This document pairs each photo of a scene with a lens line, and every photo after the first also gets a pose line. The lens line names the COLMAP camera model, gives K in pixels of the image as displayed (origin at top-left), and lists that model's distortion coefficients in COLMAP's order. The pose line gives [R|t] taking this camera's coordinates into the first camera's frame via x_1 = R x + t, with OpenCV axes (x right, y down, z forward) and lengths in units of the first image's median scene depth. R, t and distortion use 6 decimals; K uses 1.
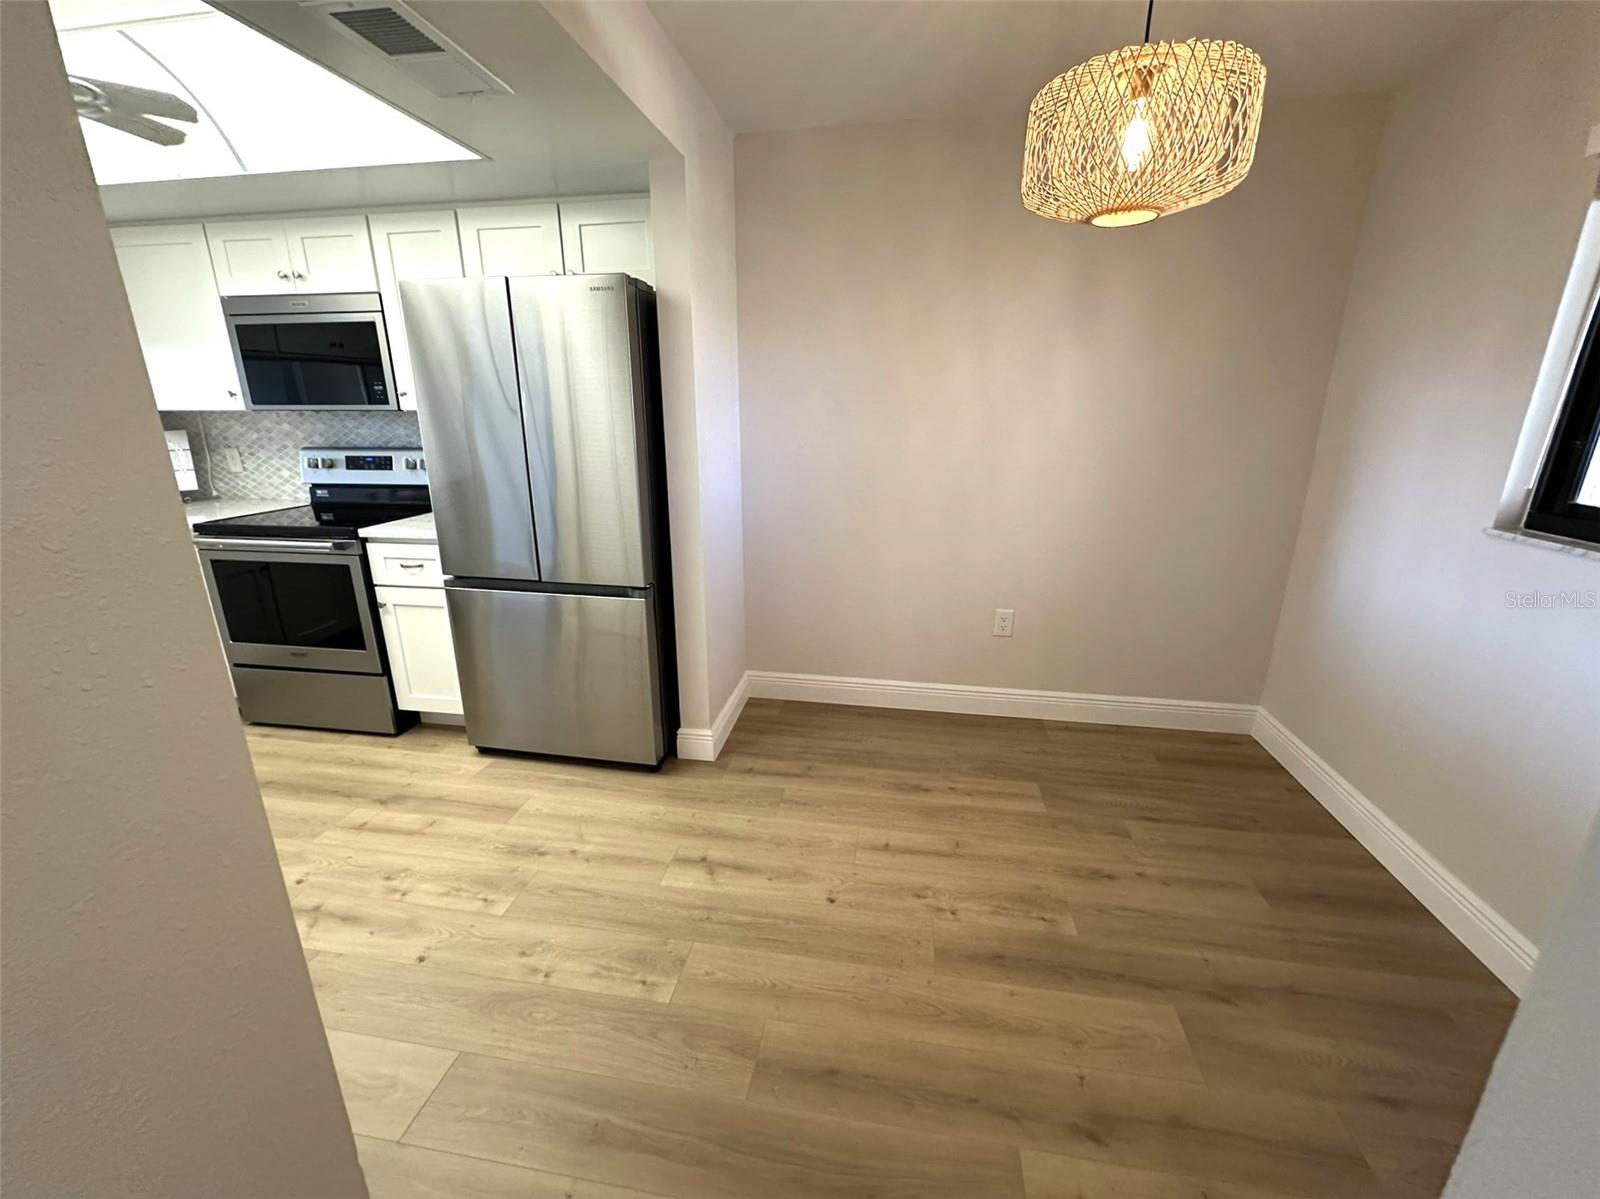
lens RADIAL K [[653.4, 0, 807.2], [0, 653.4, 597.7], [0, 0, 1]] dist [-0.000777, -0.000102]
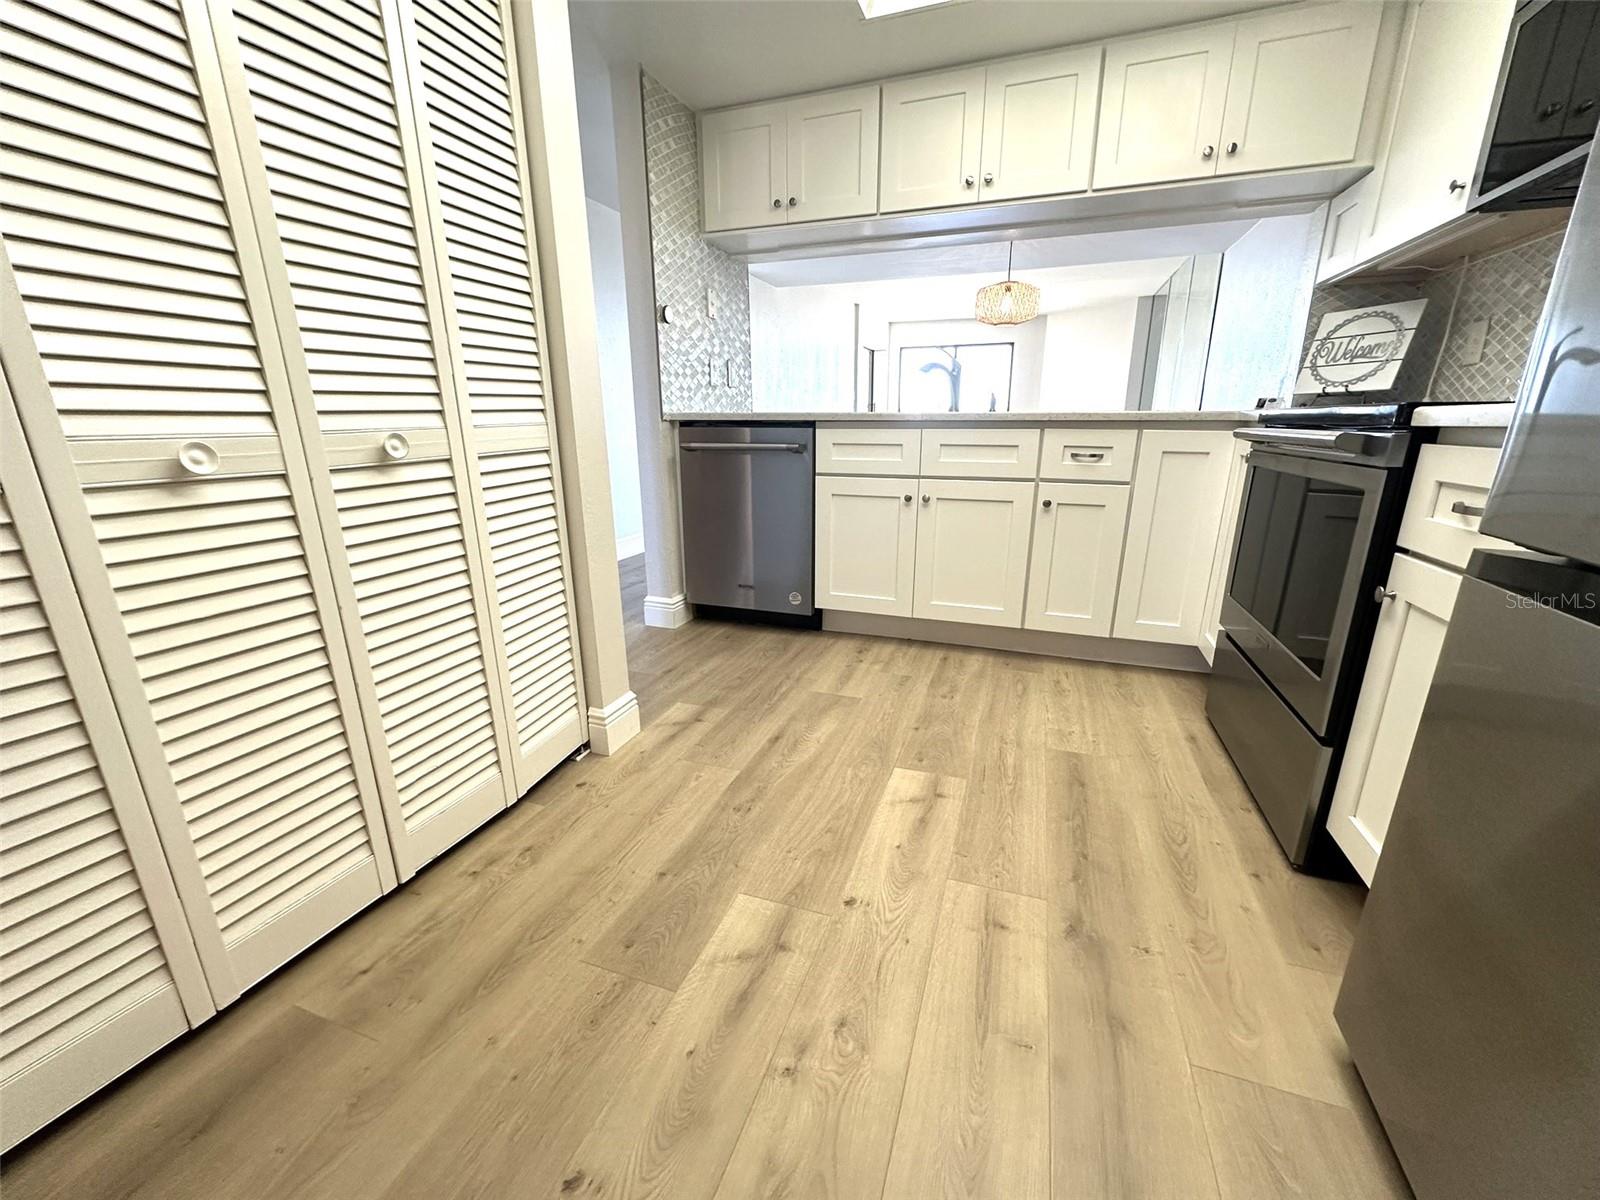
lens RADIAL K [[641.8, 0, 804.8], [0, 641.8, 597.9], [0, 0, 1]] dist [0.000401, 0.000067]
pose [[-0.178567, 0.264425, -0.947731, -0.178221], [-0.276671, 0.910854, 0.306265, -0.010205], [0.944228, 0.316898, -0.089489, 0.639974]]
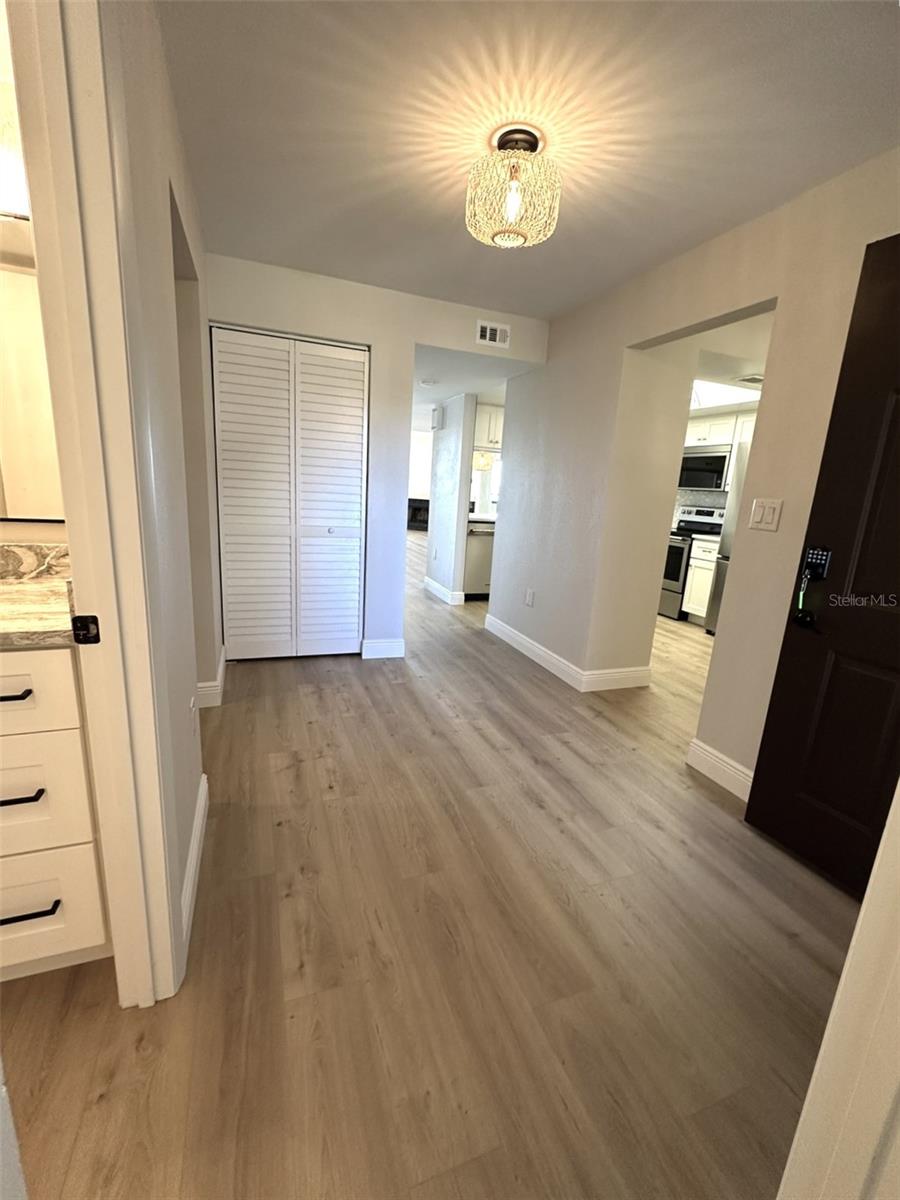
lens RADIAL K [[511.2, 0, 453.1], [0, 511.2, 606.3], [0, 0, 1]] dist [-0.002047, 0.000072]
pose [[0.506889, 0.230452, -0.830635, 0.519289], [-0.303580, 0.949592, 0.078198, 0.265744], [0.806785, 0.212526, 0.551298, -0.735527]]
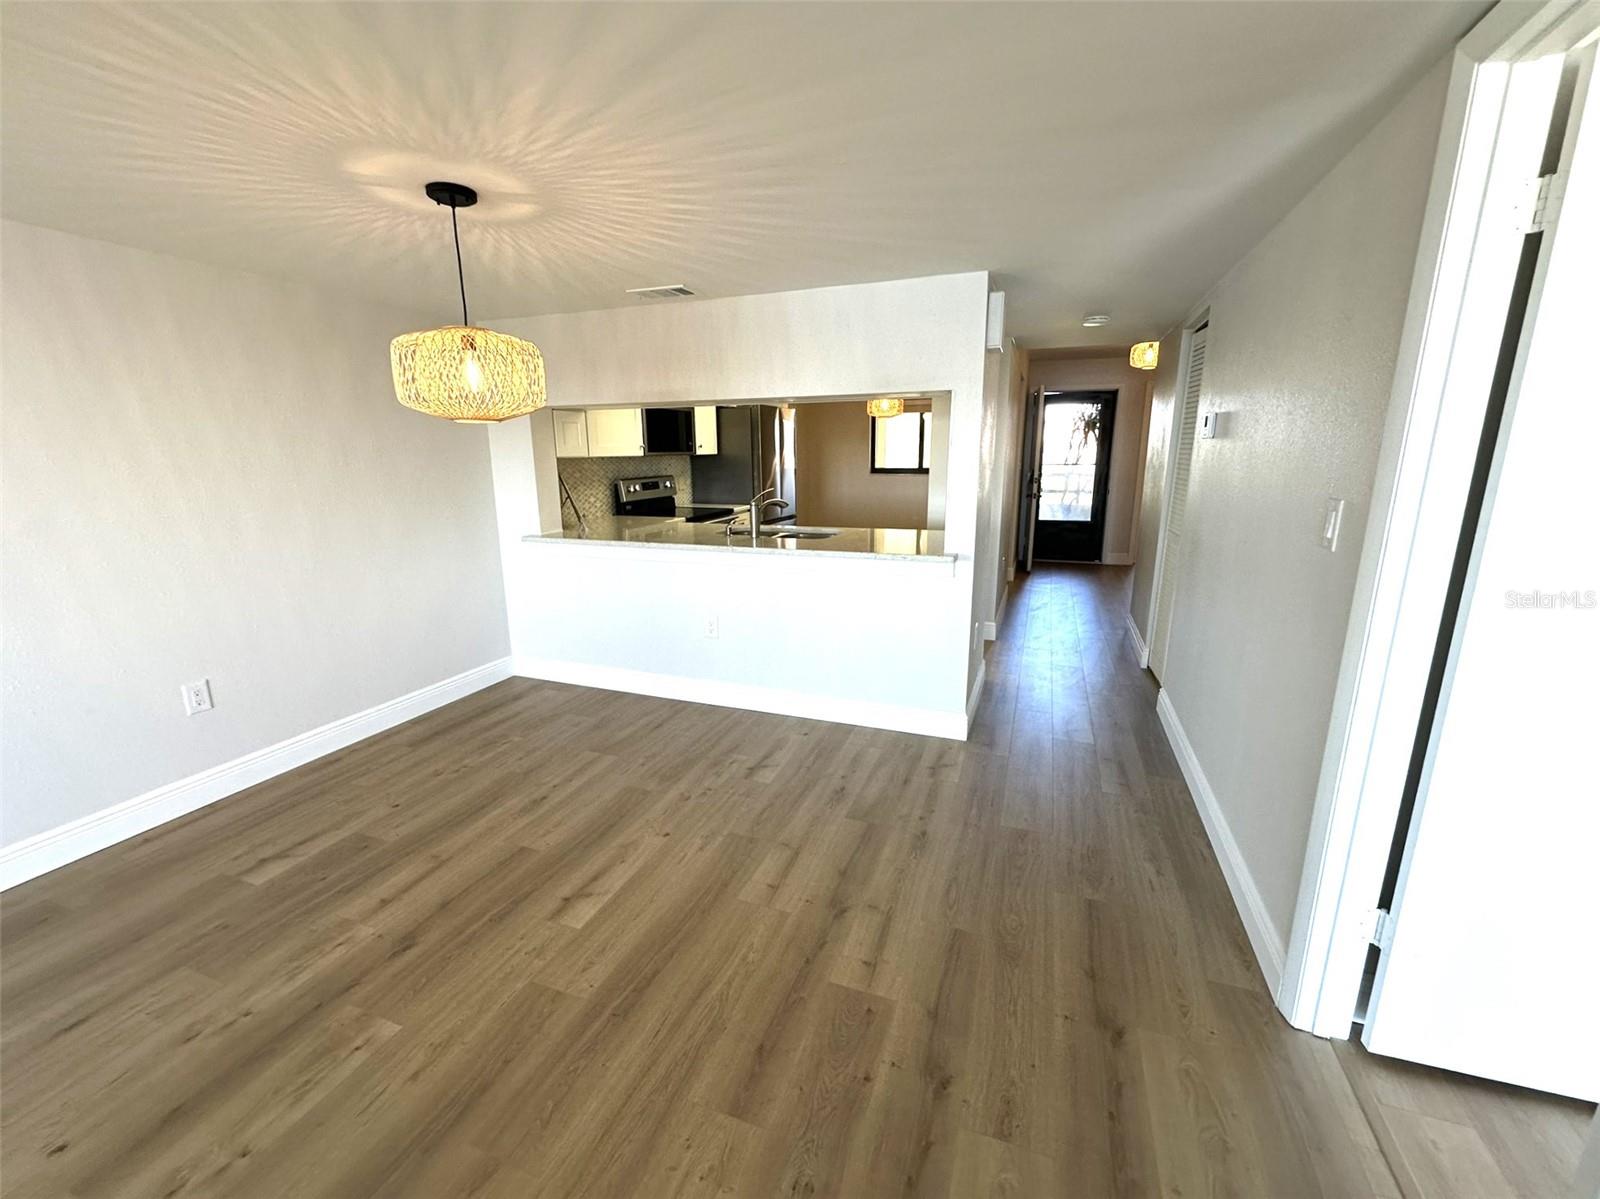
lens RADIAL K [[638.0, 0, 804.1], [0, 638.0, 597.1], [0, 0, 1]] dist [-0.001257, -0.000188]
pose [[0.186843, -0.221259, 0.957149, -2.455457], [0.287235, 0.944034, 0.162157, -0.092696], [-0.939460, 0.244629, 0.239939, 0.309787]]
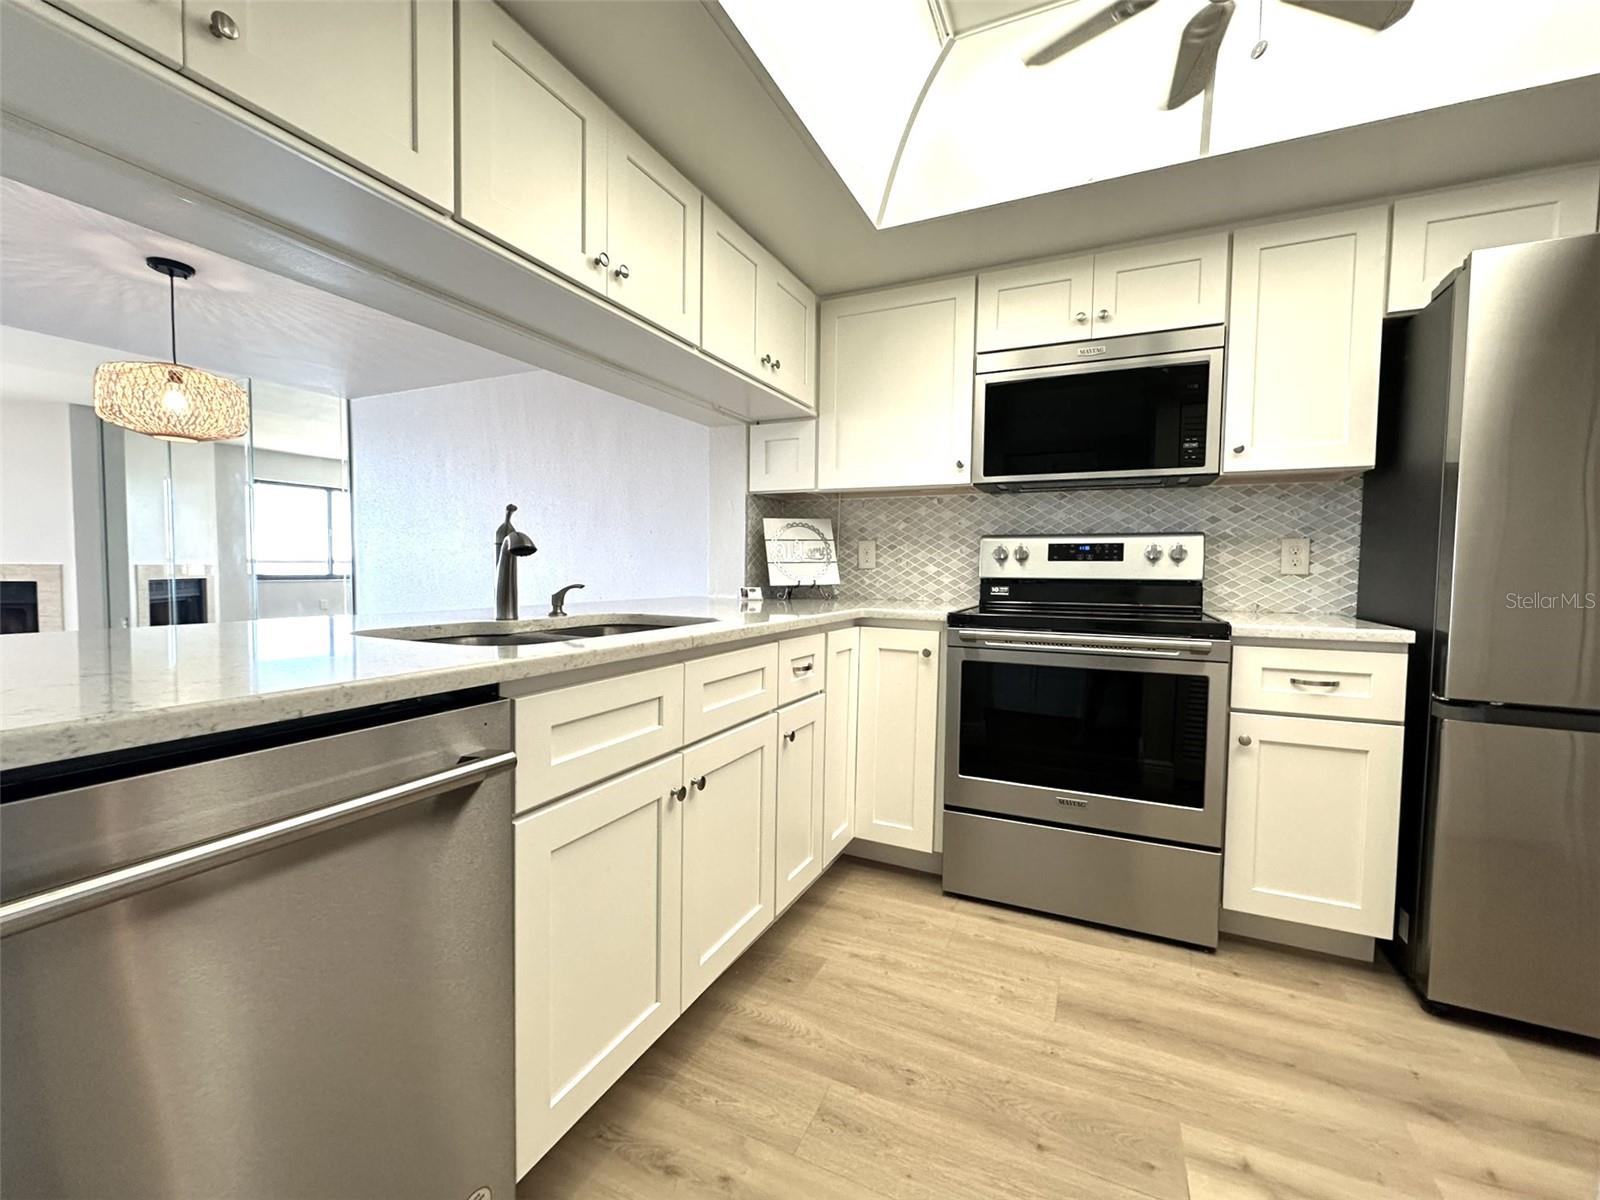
lens RADIAL K [[653.4, 0, 807.2], [0, 653.4, 598.2], [0, 0, 1]] dist [-0.000777, -0.000102]
pose [[0.964367, 0.024688, -0.263415, -0.846497], [-0.087739, 0.969136, -0.230384, 0.058818], [0.249597, 0.245286, 0.936769, 0.220213]]
